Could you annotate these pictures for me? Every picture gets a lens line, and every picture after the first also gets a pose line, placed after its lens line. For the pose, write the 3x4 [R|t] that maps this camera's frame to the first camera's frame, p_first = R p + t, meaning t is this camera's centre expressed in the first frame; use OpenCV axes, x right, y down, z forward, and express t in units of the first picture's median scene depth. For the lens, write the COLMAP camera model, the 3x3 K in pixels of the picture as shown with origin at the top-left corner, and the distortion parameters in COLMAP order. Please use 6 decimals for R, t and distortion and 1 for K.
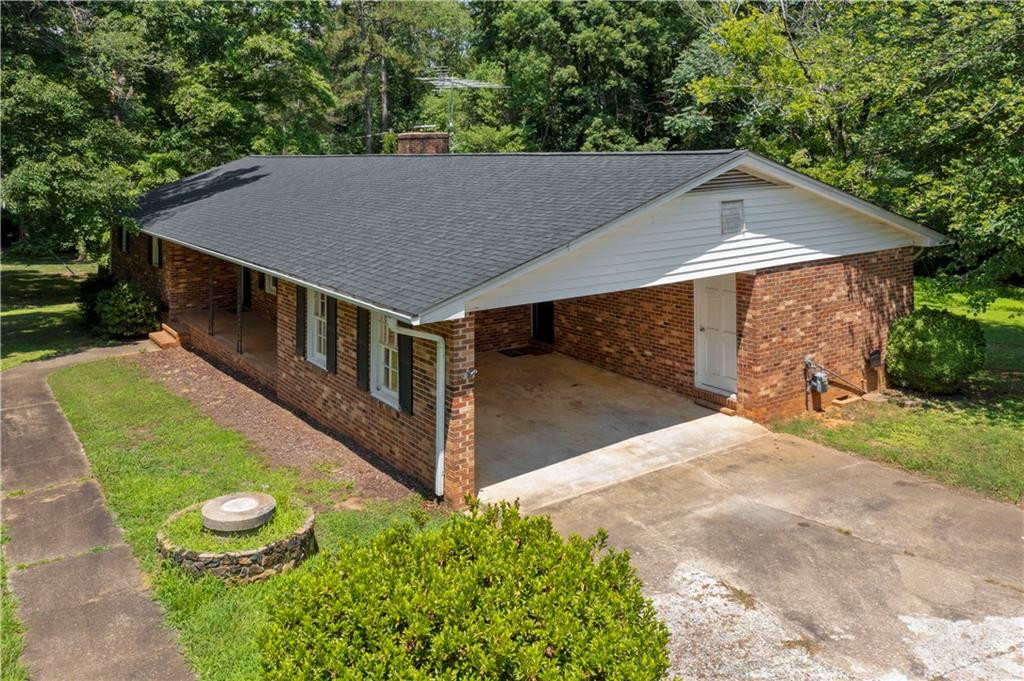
lens RADIAL K [[839.5, 0, 510.5], [0, 839.5, 133.5], [0, 0, 1]] dist [-0.007528, -0.003751]
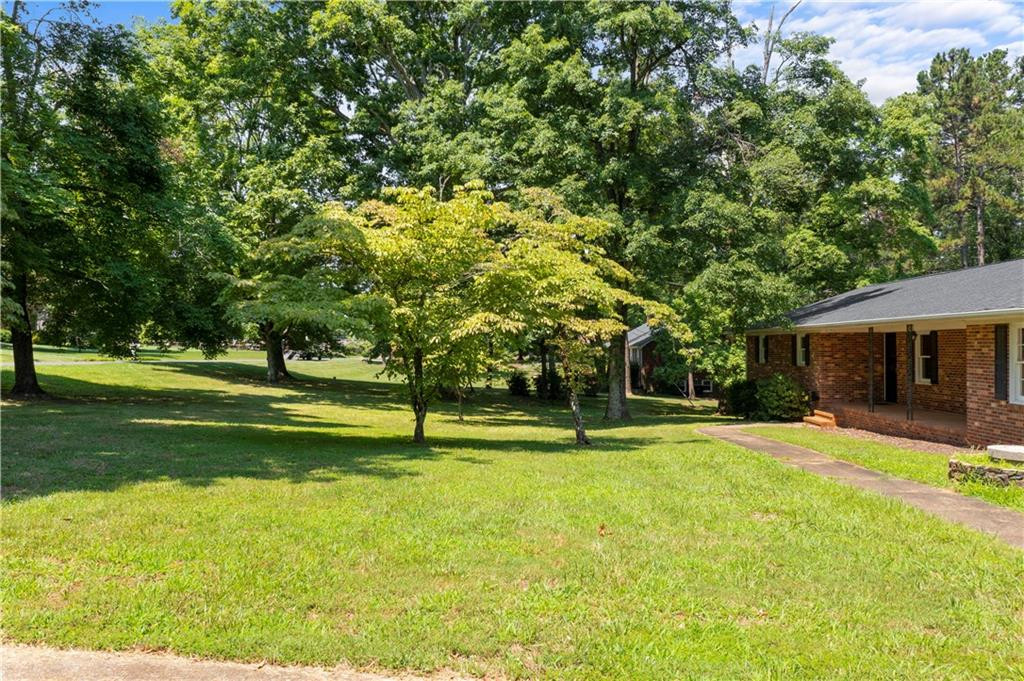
lens RADIAL K [[797.8, 0, 511.4], [0, 797.8, 334.7], [0, 0, 1]] dist [-0.011812, -0.007489]
pose [[0.798598, 0.003372, -0.601855, -0.128107], [0.005875, 0.999893, 0.013397, 0.149687], [0.601836, -0.014234, 0.798493, -0.160222]]
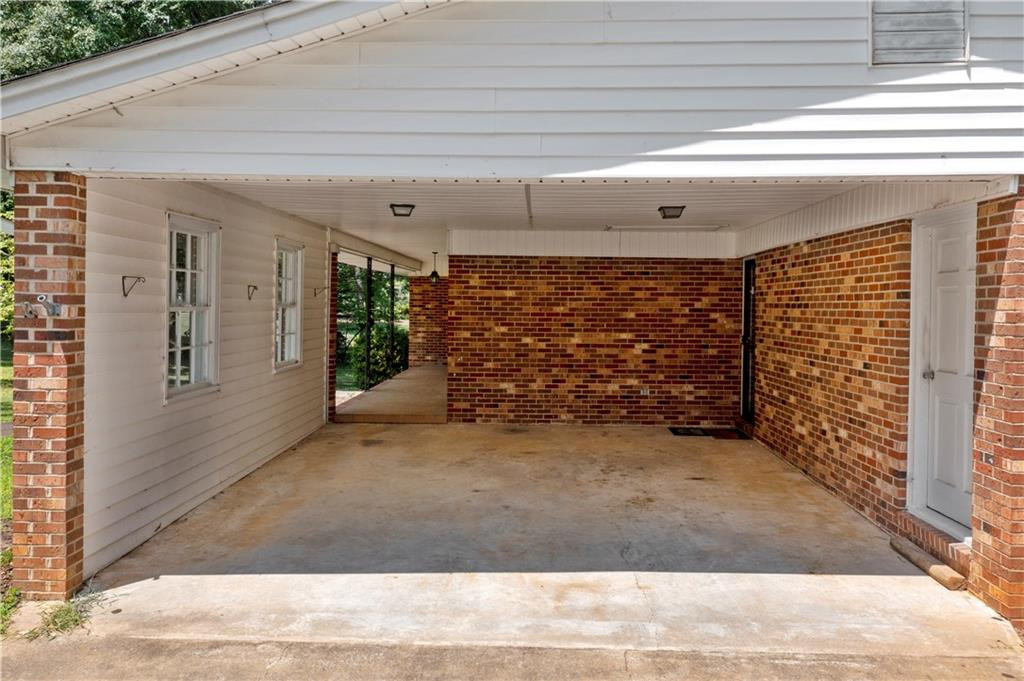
lens RADIAL K [[819.4, 0, 514.6], [0, 819.4, 304.7], [0, 0, 1]] dist [-0.006118, -0.004784]
pose [[0.810449, 0.029020, -0.585090, 0.271659], [-0.014095, 0.999449, 0.030048, 0.173930], [0.585639, -0.016106, 0.810412, 0.510151]]
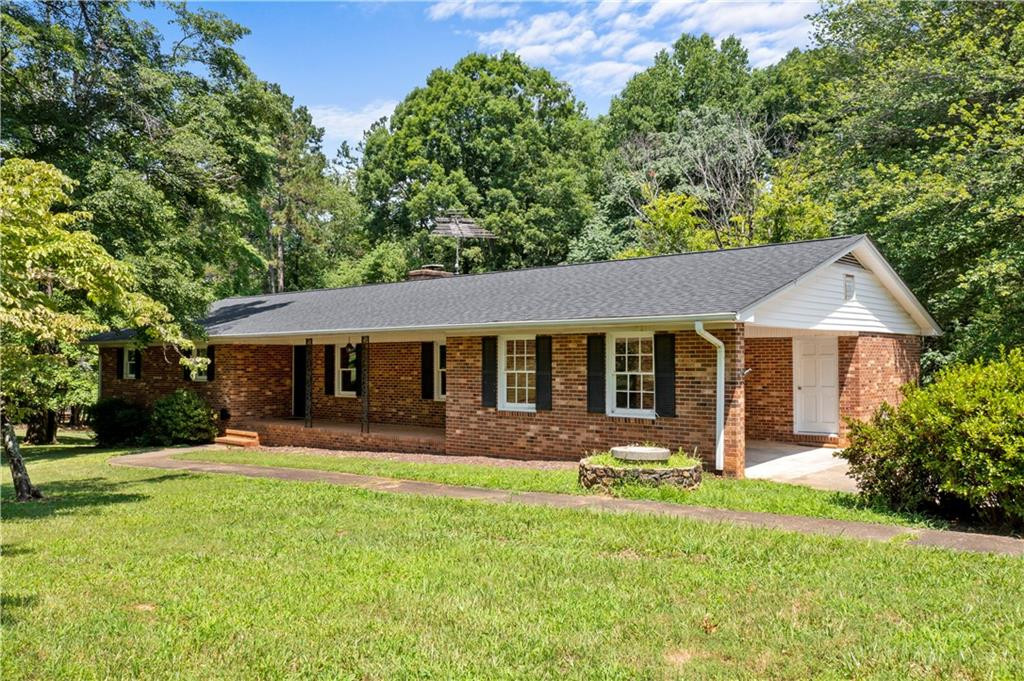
lens RADIAL K [[797.8, 0, 511.4], [0, 797.8, 334.7], [0, 0, 1]] dist [-0.011812, -0.007489]
pose [[0.969409, 0.024726, 0.244204, -0.442996], [-0.021182, 0.999629, -0.017131, 0.167357], [-0.244537, 0.011434, 0.969573, -0.049844]]
